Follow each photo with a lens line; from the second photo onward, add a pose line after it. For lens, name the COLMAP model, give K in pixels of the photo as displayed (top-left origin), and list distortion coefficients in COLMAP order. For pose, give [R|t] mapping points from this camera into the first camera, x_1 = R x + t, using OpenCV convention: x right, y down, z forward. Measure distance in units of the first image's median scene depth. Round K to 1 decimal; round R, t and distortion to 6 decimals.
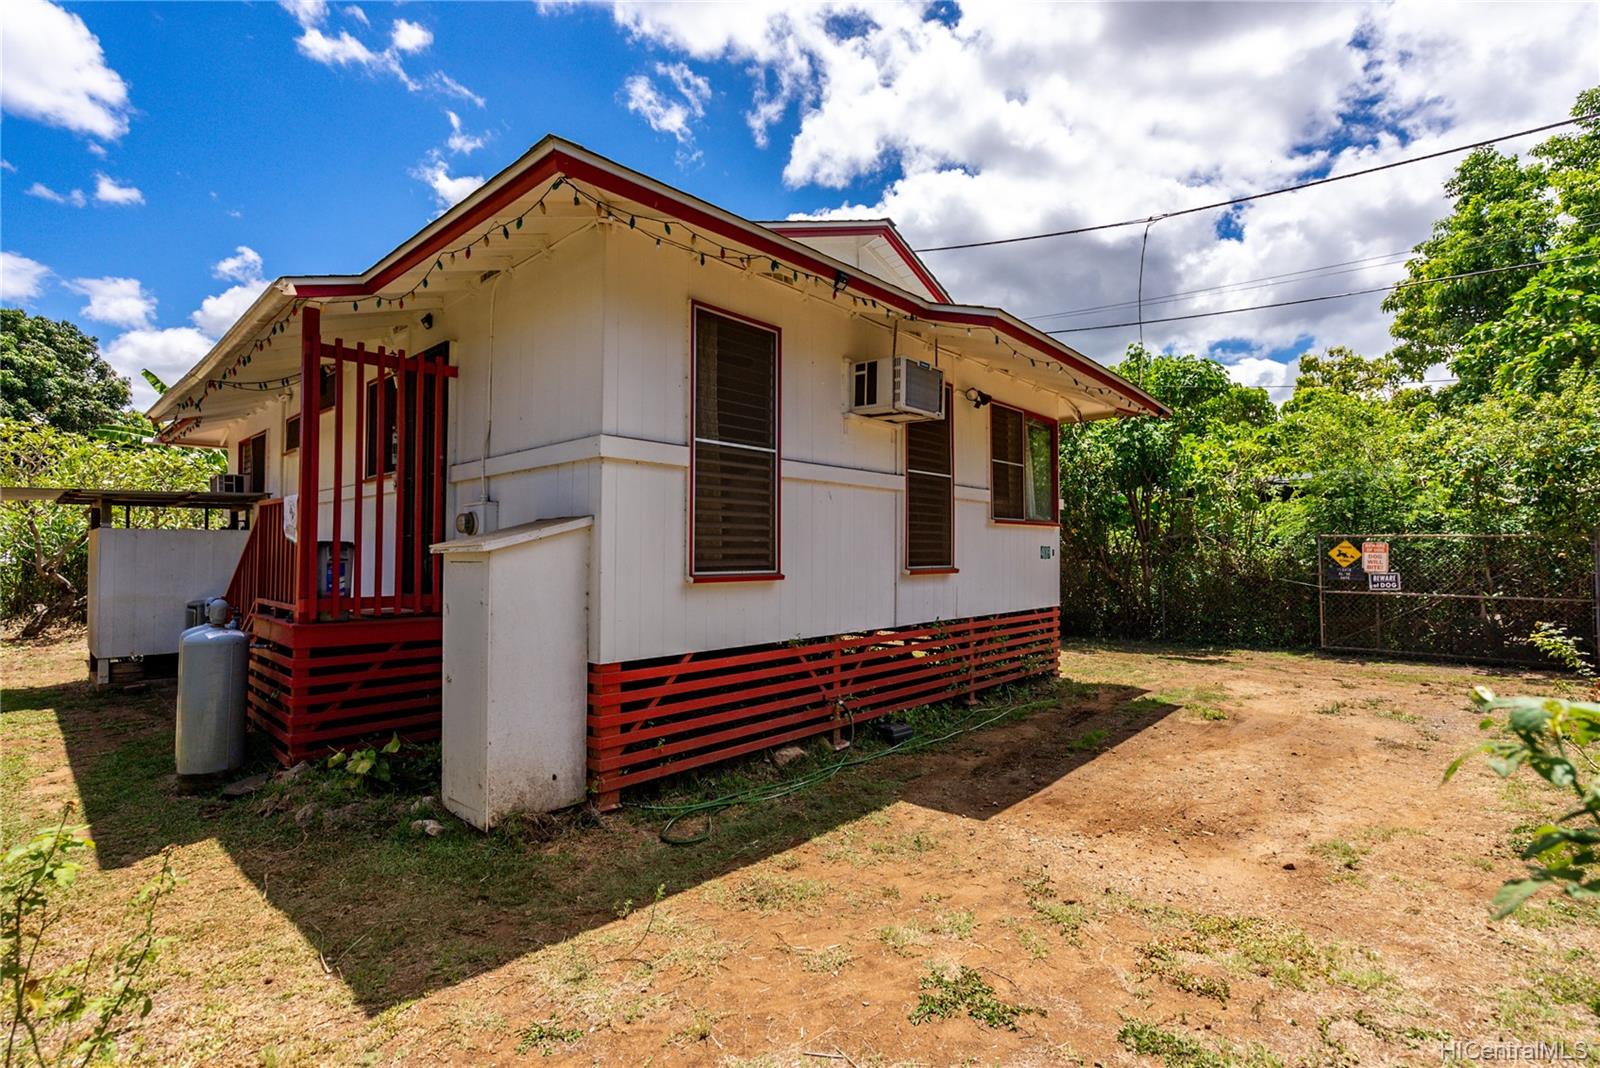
lens RADIAL K [[752.5, 0, 800.0], [0, 752.5, 534.0], [0, 0, 1]] dist [-0.000194, -0.000067]
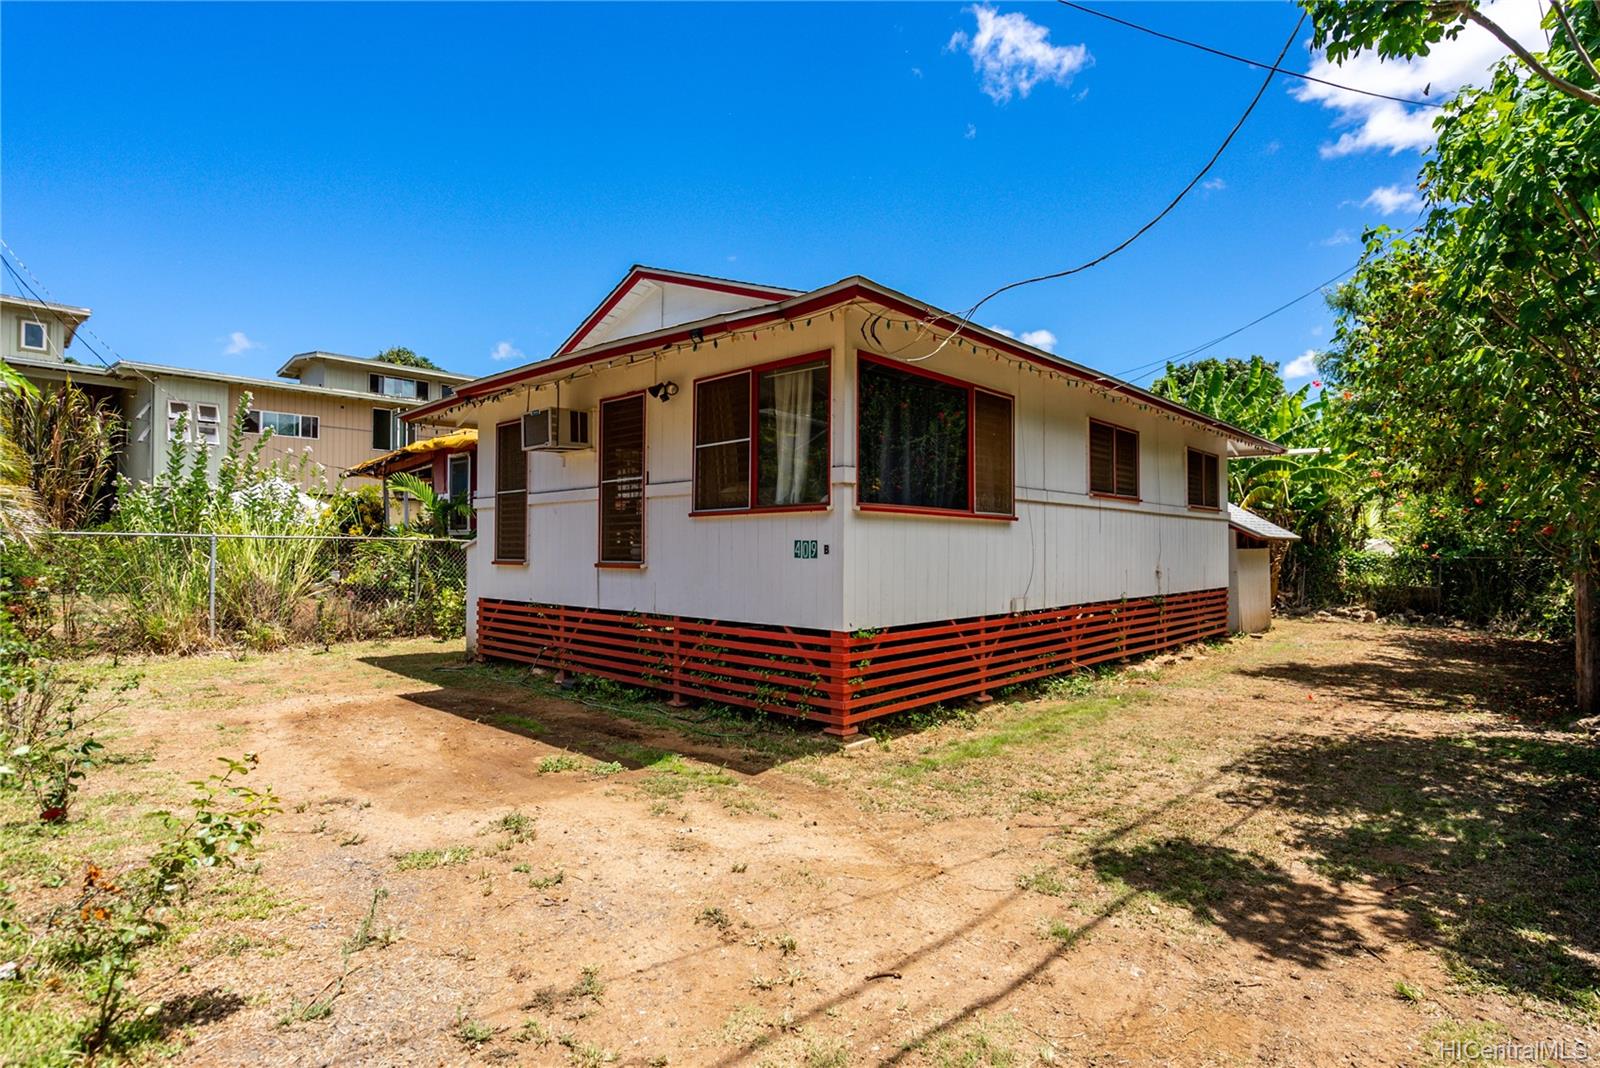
lens RADIAL K [[788.2, 0, 800.0], [0, 788.2, 534.0], [0, 0, 1]] dist [-0.041108, -0.000053]
pose [[-0.019100, -0.018415, -0.999648, 1.316429], [0.025887, 0.999486, -0.018906, 0.030294], [0.999482, -0.026239, -0.018613, 1.254894]]
